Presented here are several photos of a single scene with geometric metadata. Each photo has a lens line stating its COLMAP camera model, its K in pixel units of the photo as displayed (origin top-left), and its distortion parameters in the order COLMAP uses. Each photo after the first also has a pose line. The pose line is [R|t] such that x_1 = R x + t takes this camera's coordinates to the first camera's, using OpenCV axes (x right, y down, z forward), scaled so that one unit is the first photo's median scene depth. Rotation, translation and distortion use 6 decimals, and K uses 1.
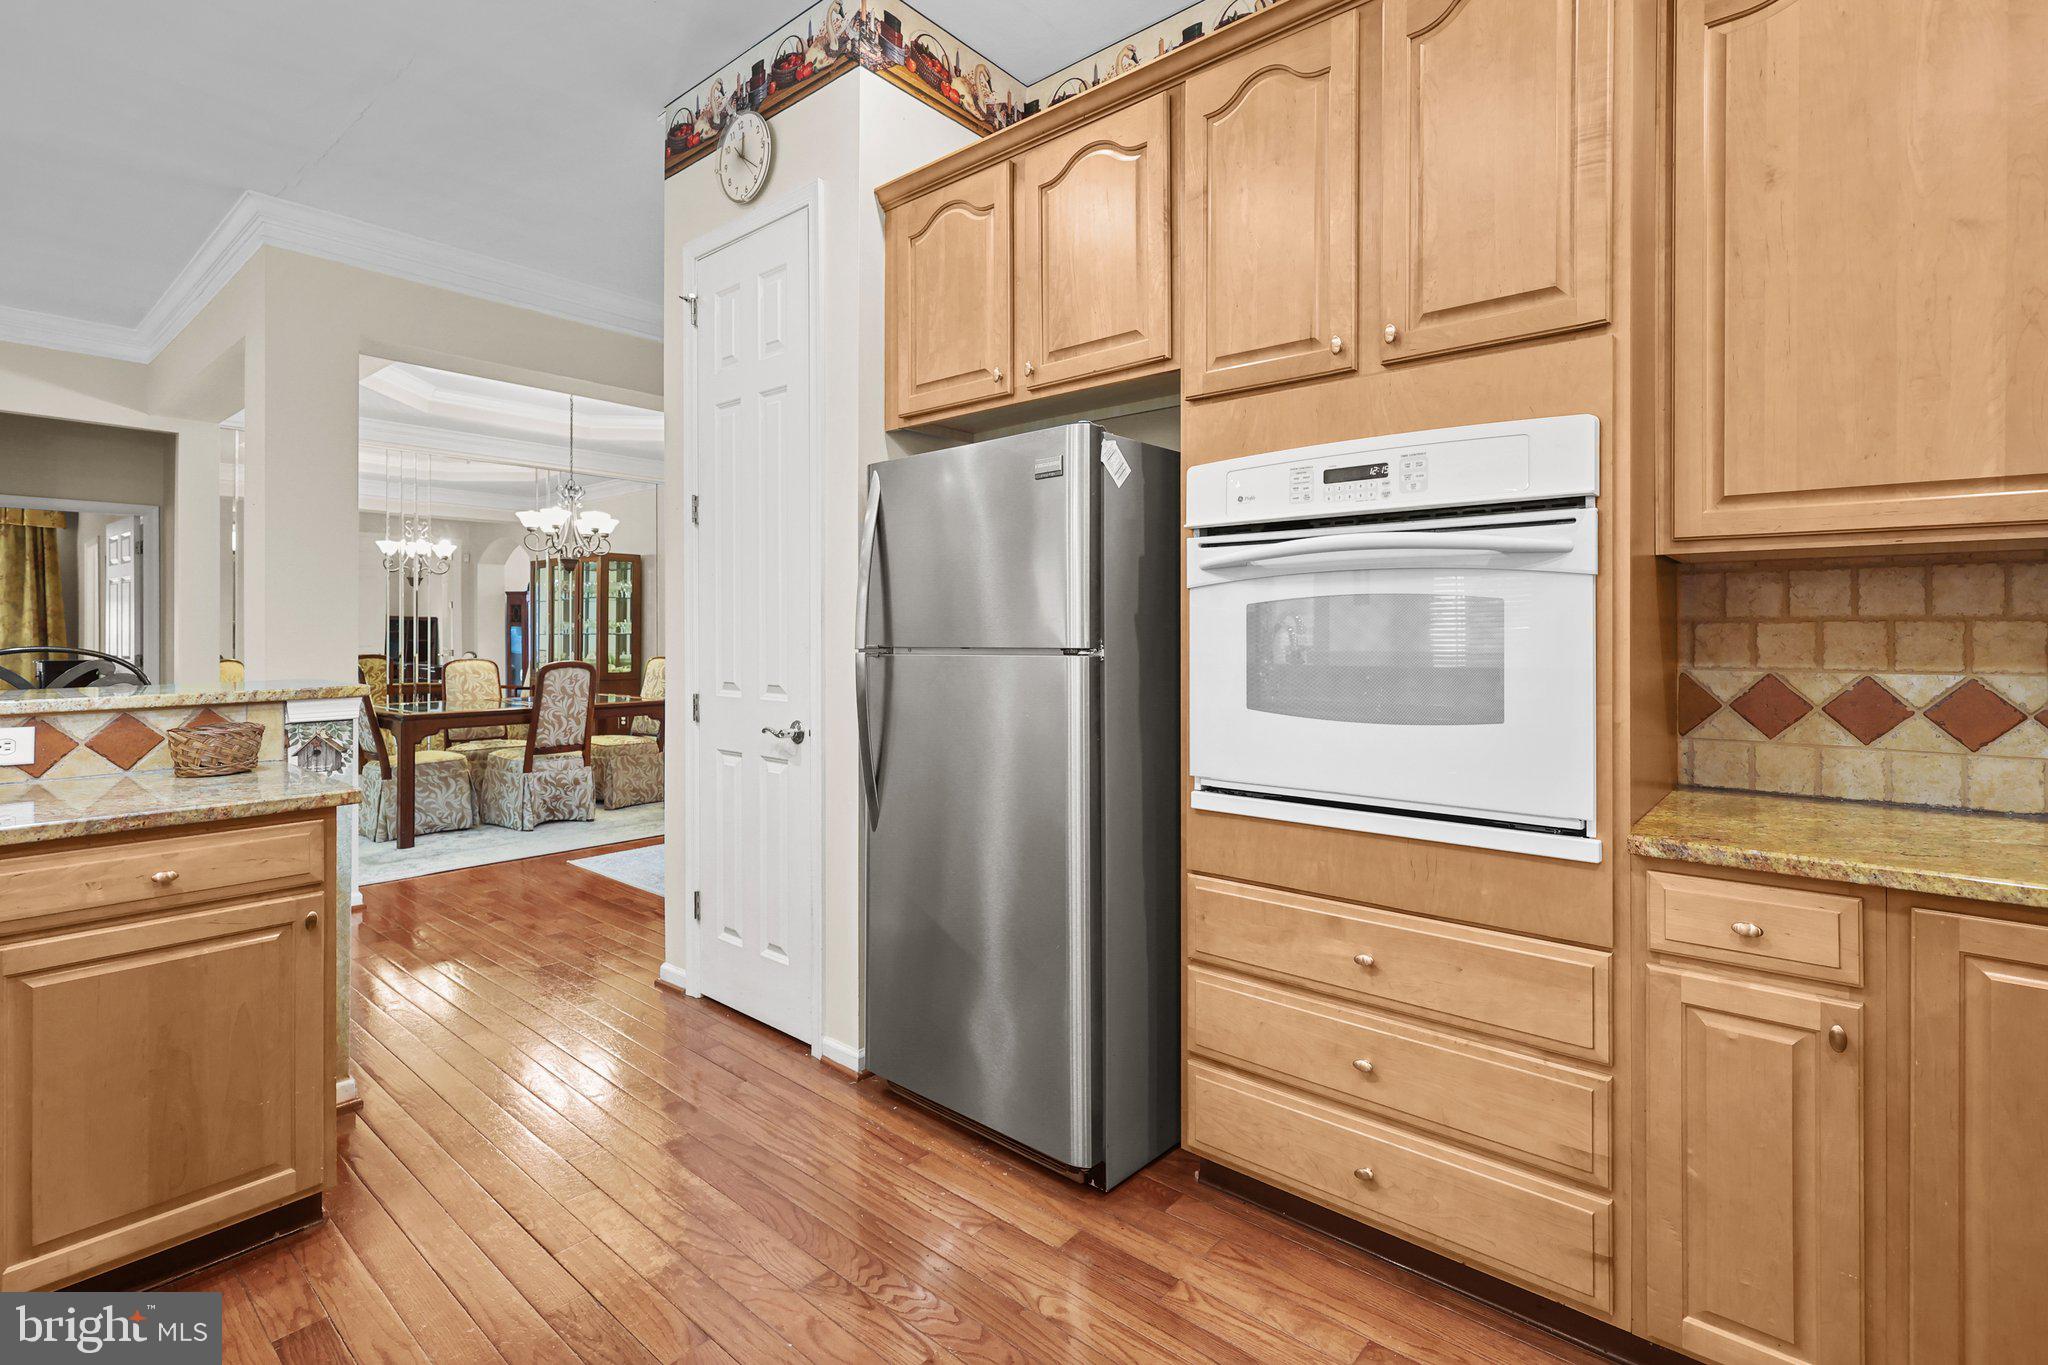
lens RADIAL K [[943.2, 0, 1044.1], [0, 943.2, 625.0], [0, 0, 1]] dist [0.006135, 0.000457]
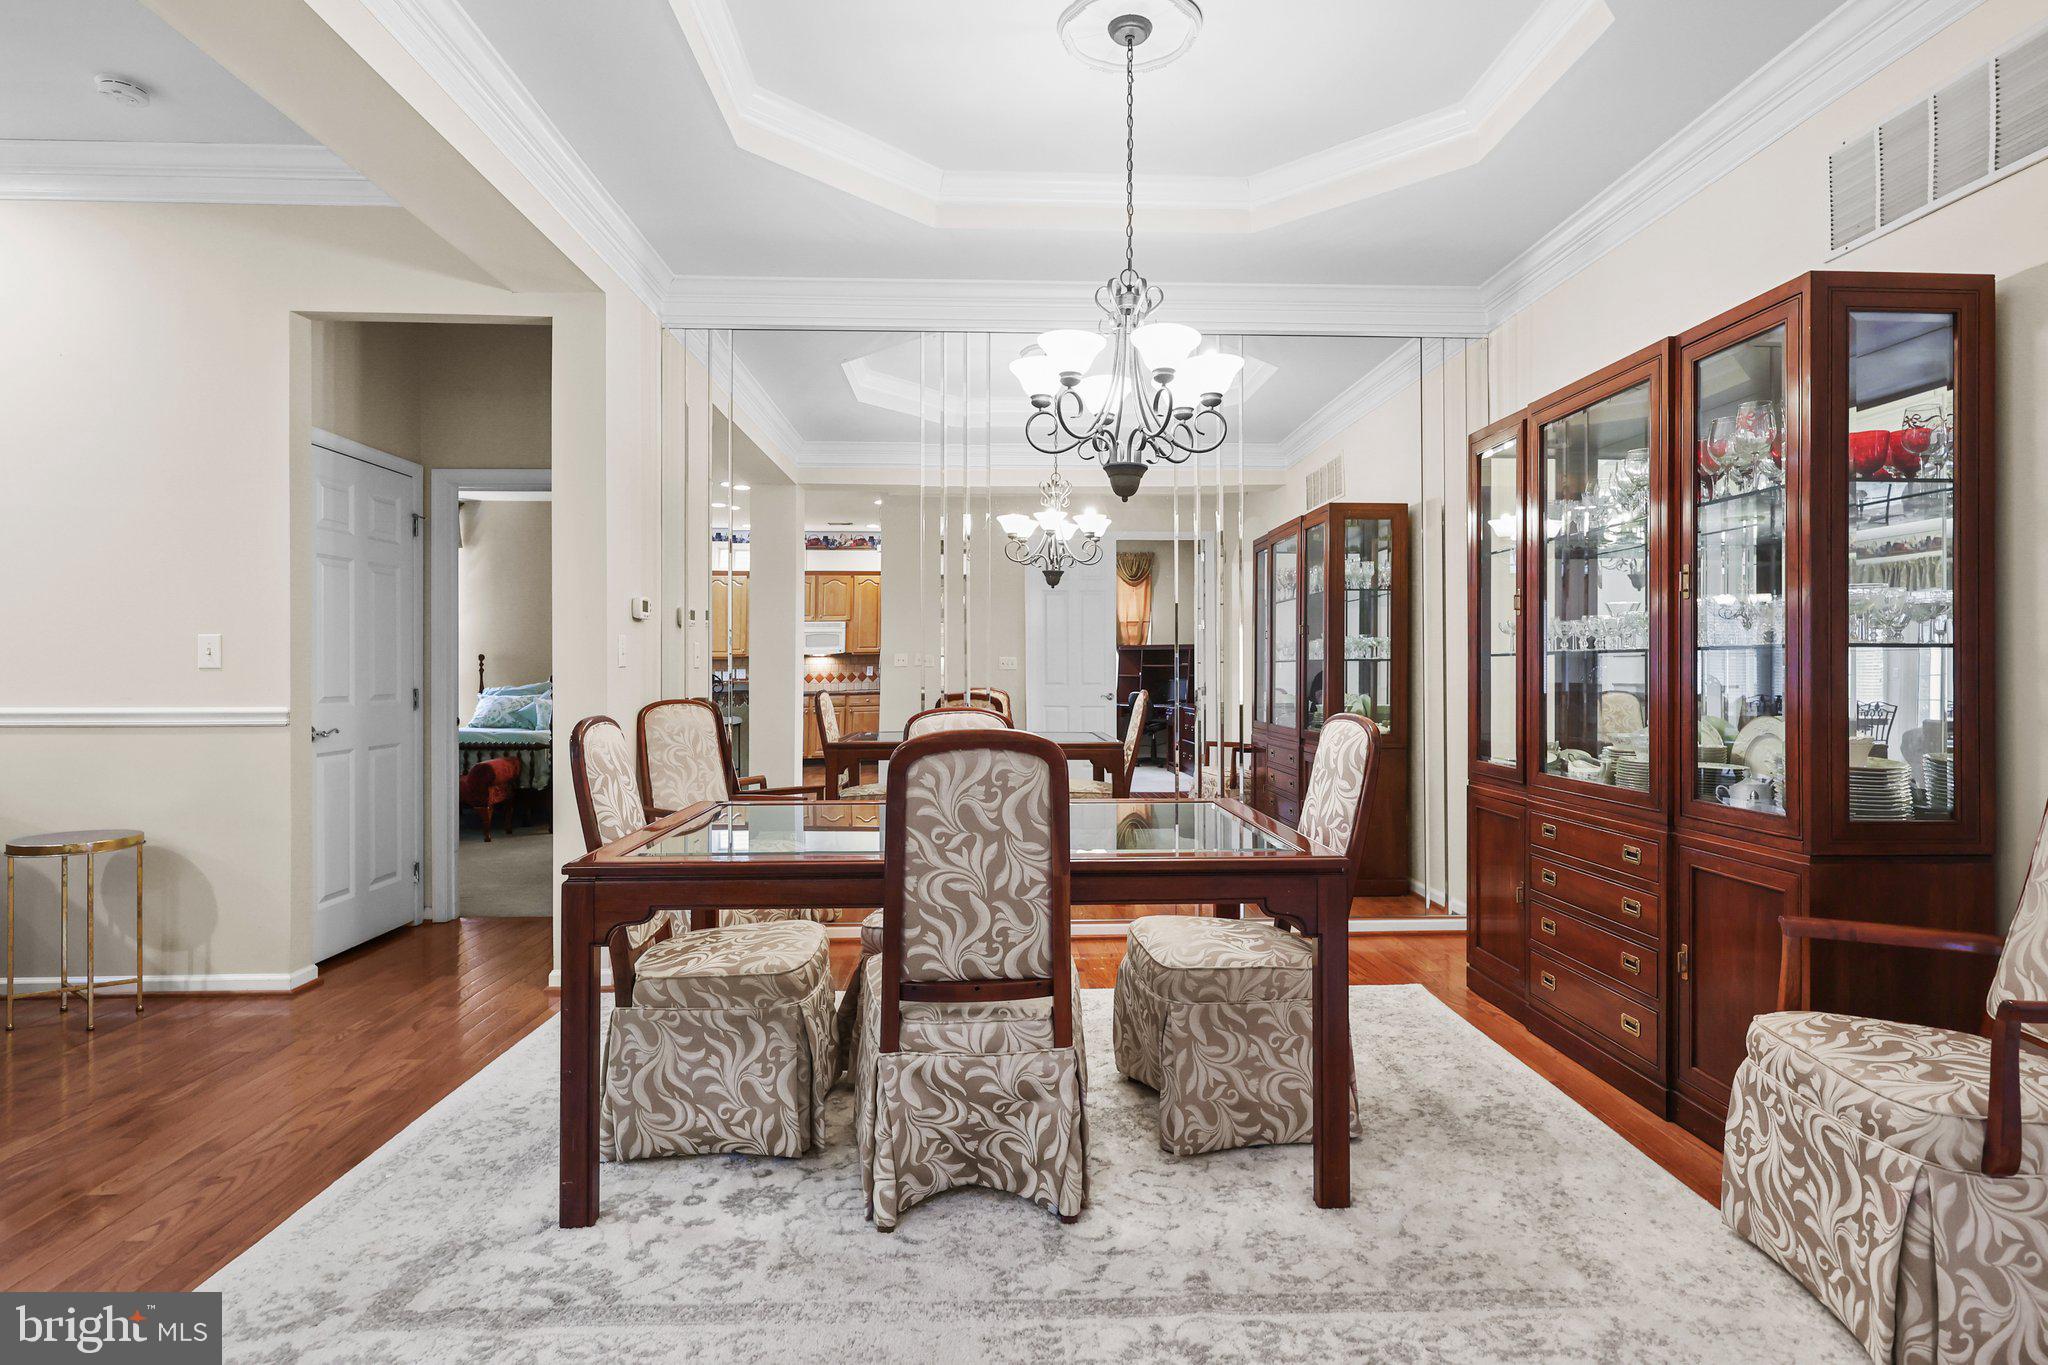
lens RADIAL K [[1138.0, 0, 1013.6], [0, 1138.0, 670.6], [0, 0, 1]] dist [0.000553, 0.003066]
pose [[0.674423, 0.001502, -0.738343, -0.207345], [0.002850, 0.999985, 0.004637, 0.016656], [0.738340, -0.005231, 0.674409, 0.740527]]
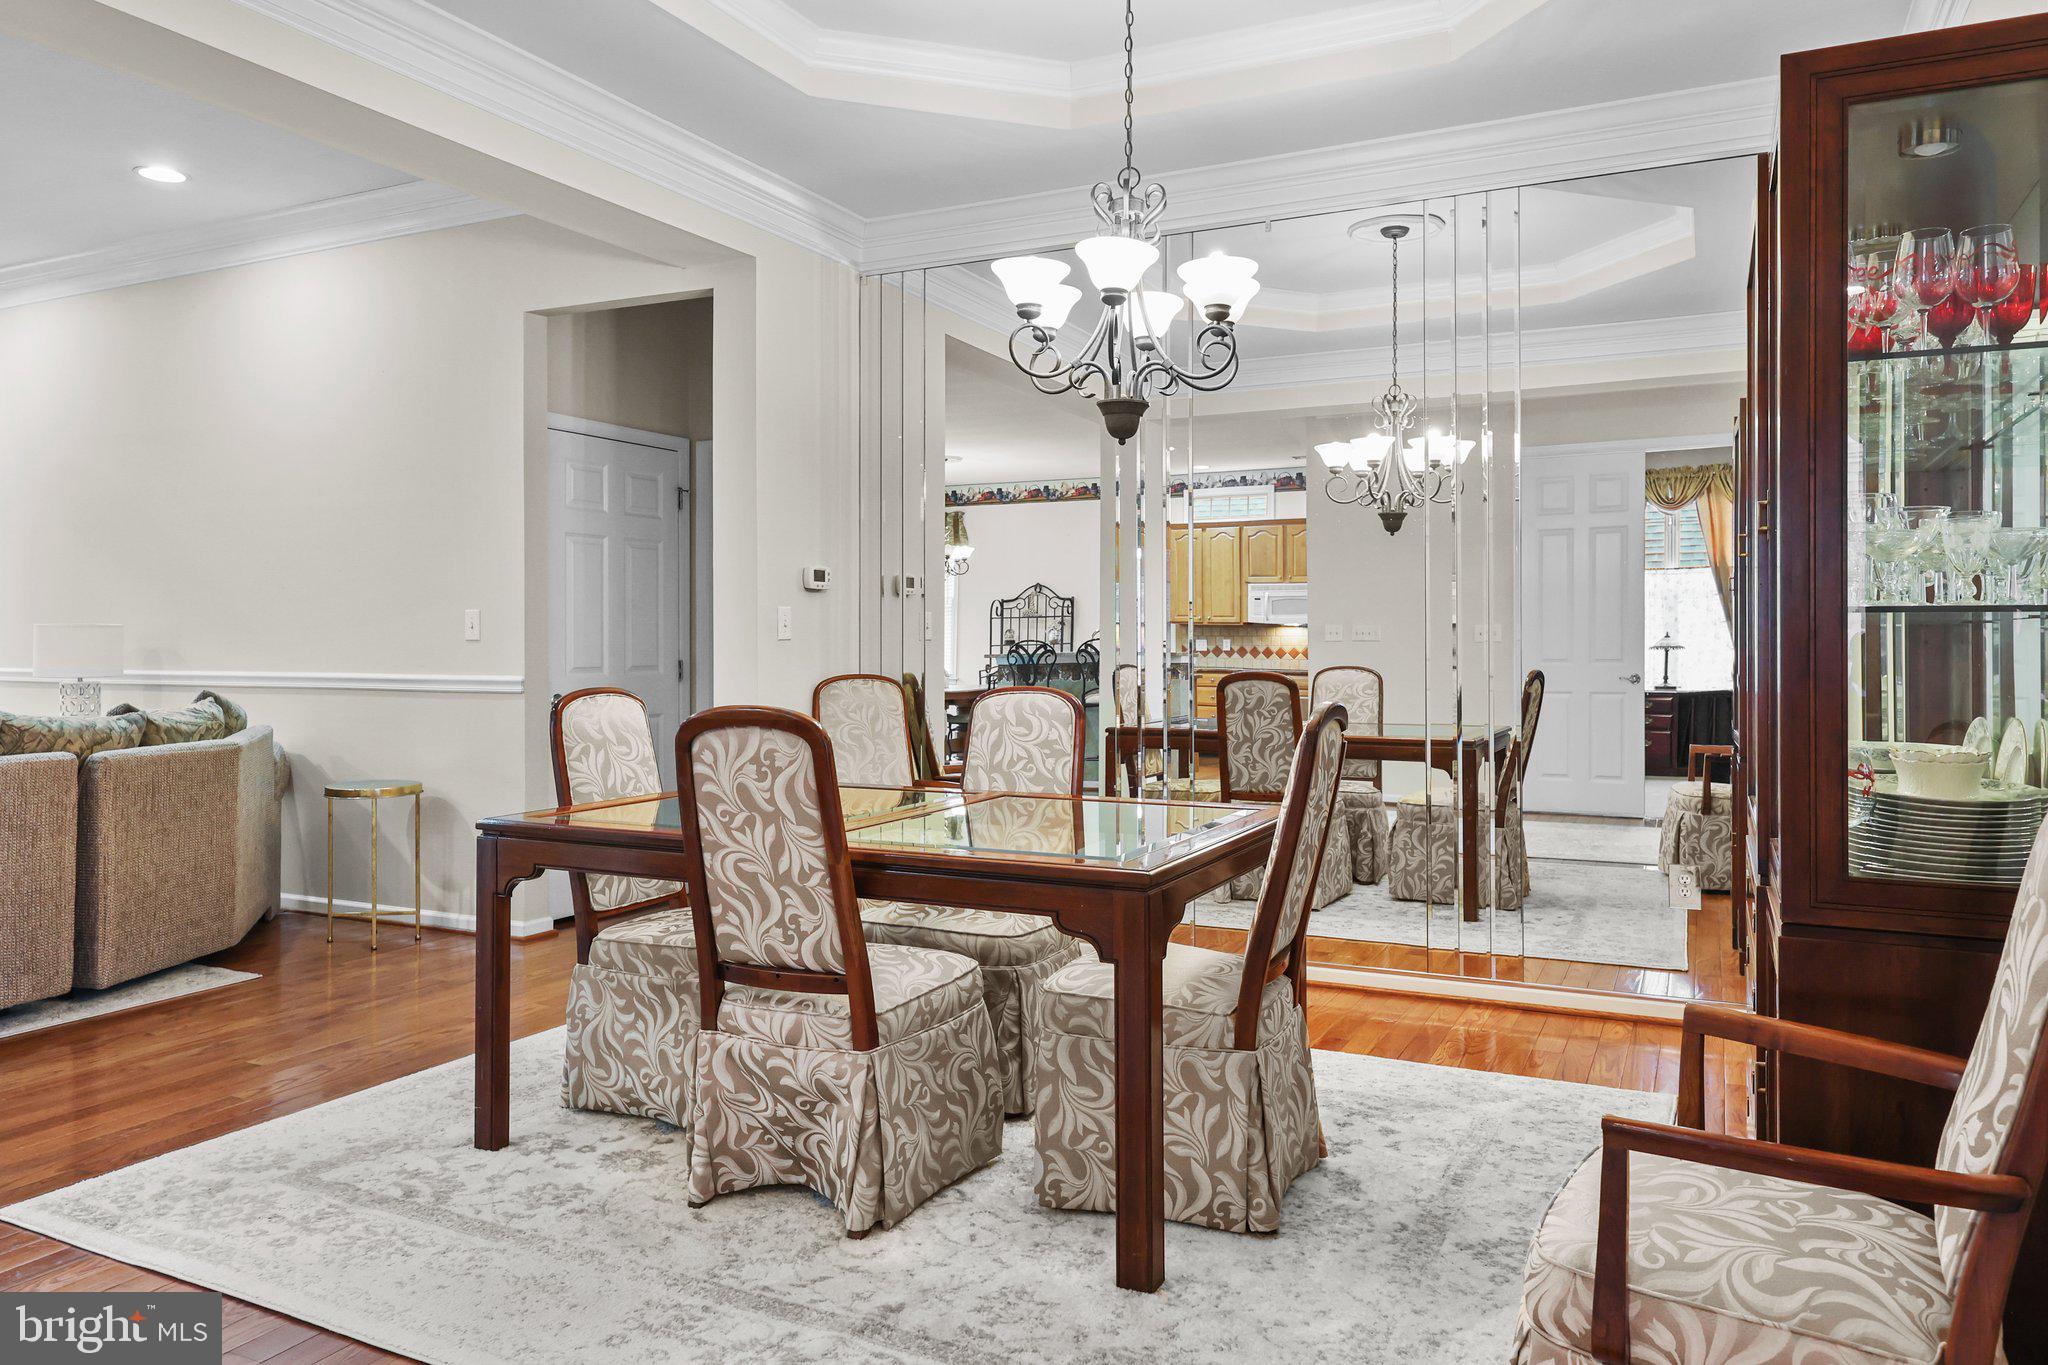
lens RADIAL K [[1474.0, 0, 970.1], [0, 1474.0, 629.6], [0, 0, 1]] dist [-0.001336, -0.006624]
pose [[0.208047, -0.004616, -0.978108, -0.007362], [0.004857, 0.999981, -0.003686, 0.015010], [0.978107, -0.003984, 0.208065, 0.961693]]
